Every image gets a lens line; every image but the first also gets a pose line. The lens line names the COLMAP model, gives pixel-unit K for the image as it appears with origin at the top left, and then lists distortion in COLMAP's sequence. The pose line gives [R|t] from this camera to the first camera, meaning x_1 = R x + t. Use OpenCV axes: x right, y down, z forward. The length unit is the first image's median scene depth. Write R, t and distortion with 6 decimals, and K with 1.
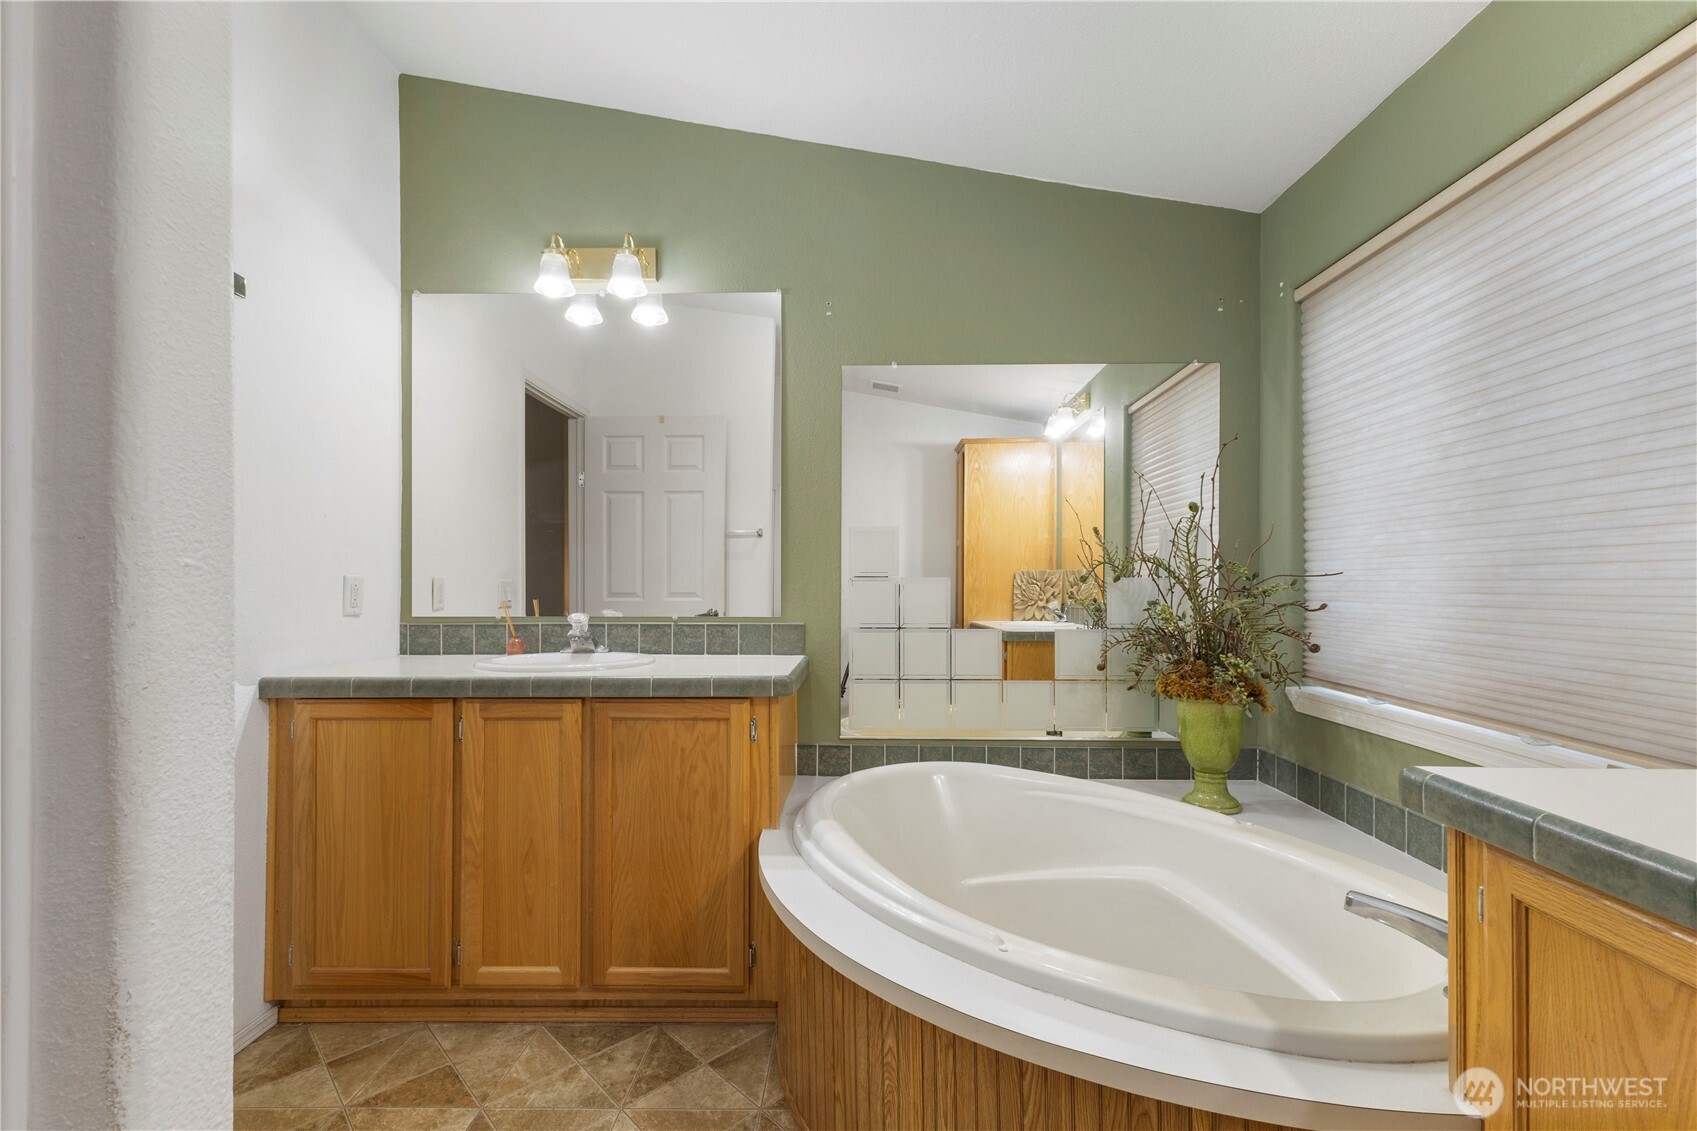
lens RADIAL K [[746.6, 0, 855.8], [0, 746.6, 615.6], [0, 0, 1]] dist [0.001091, 0.000123]
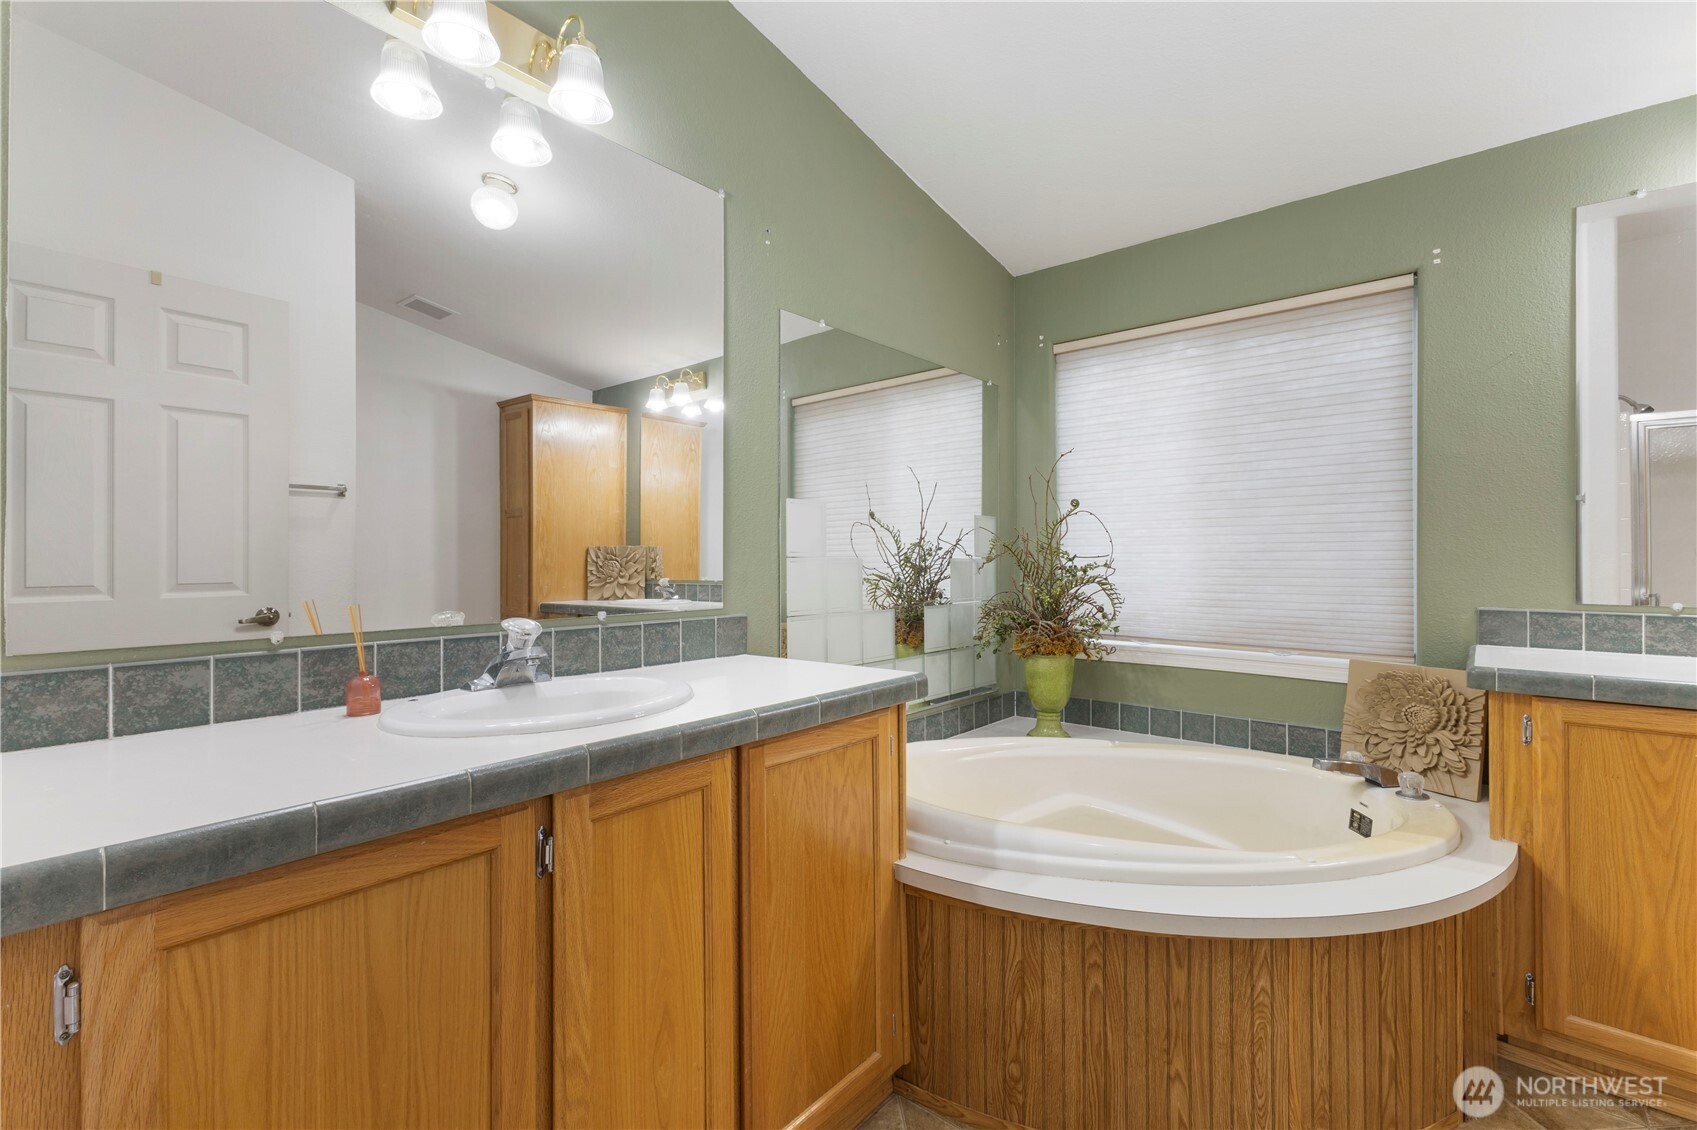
lens RADIAL K [[747.6, 0, 848.5], [0, 747.6, 565.0], [0, 0, 1]] dist [-0.002797, -0.000262]
pose [[0.640955, -0.011415, 0.767493, -0.794718], [0.034237, 0.999319, -0.013730, -0.036041], [-0.766814, 0.035077, 0.640910, 0.494905]]
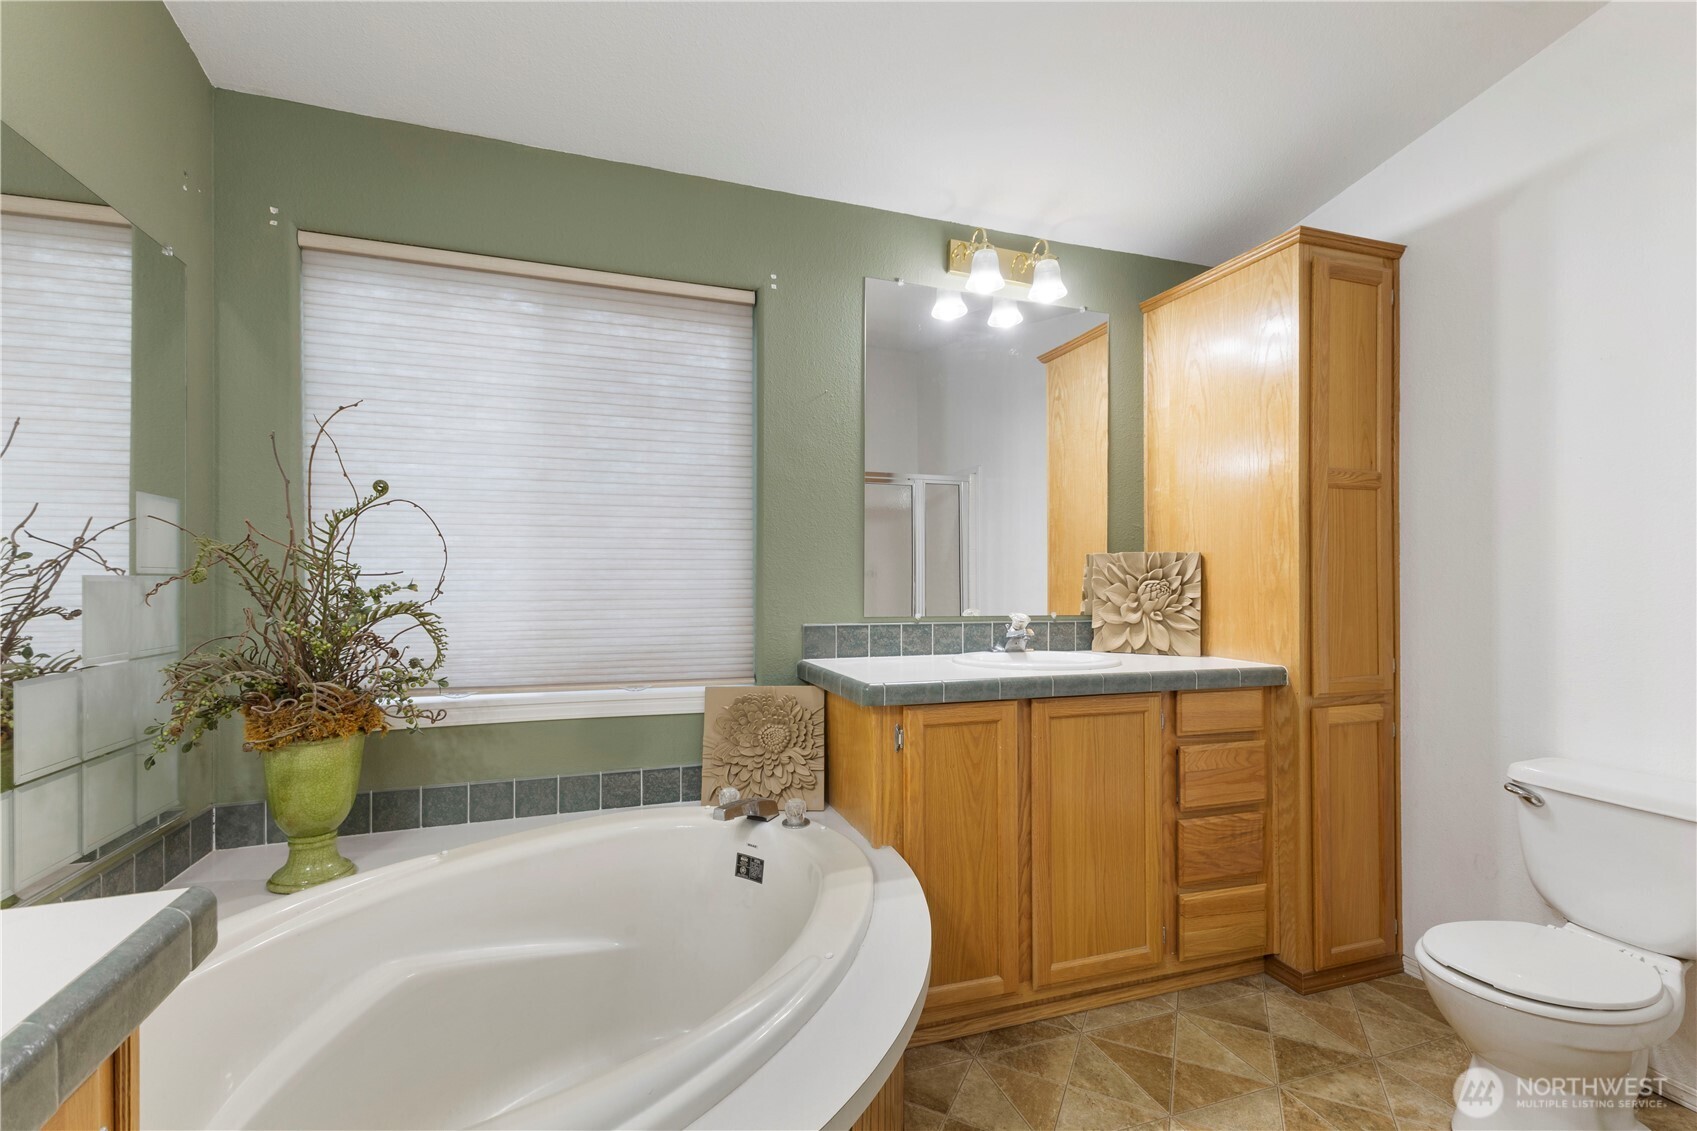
lens RADIAL K [[747.9, 0, 848.0], [0, 747.9, 578.0], [0, 0, 1]] dist [0.009064, 0.000034]
pose [[-0.337166, -0.003924, 0.941437, -0.473110], [0.034559, 0.999266, 0.016542, -0.046307], [-0.940811, 0.038113, -0.336783, 0.826237]]
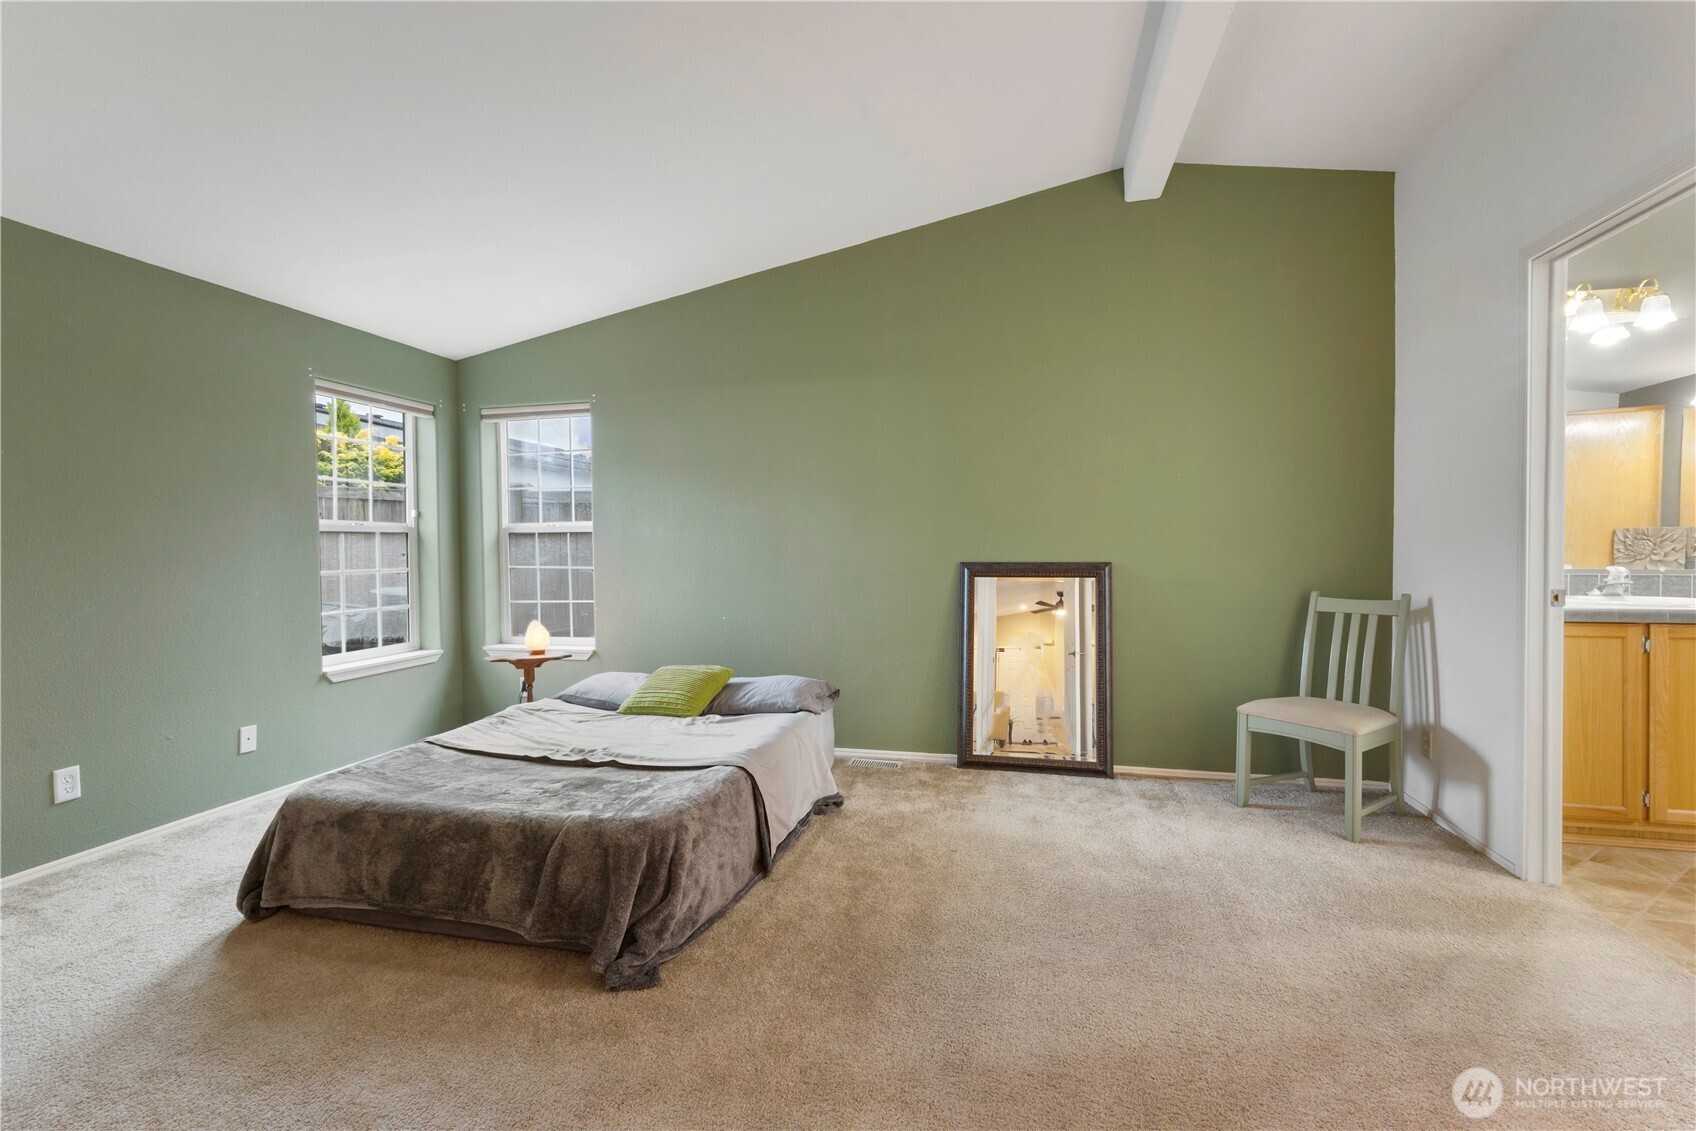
lens RADIAL K [[747.1, 0, 848.0], [0, 747.1, 565.5], [0, 0, 1]] dist [-0.002797, -0.000262]
pose [[0.974482, -0.010424, -0.224222, -1.726609], [0.007217, 0.999860, -0.015117, 0.007026], [0.224348, 0.013113, 0.974421, -0.773931]]
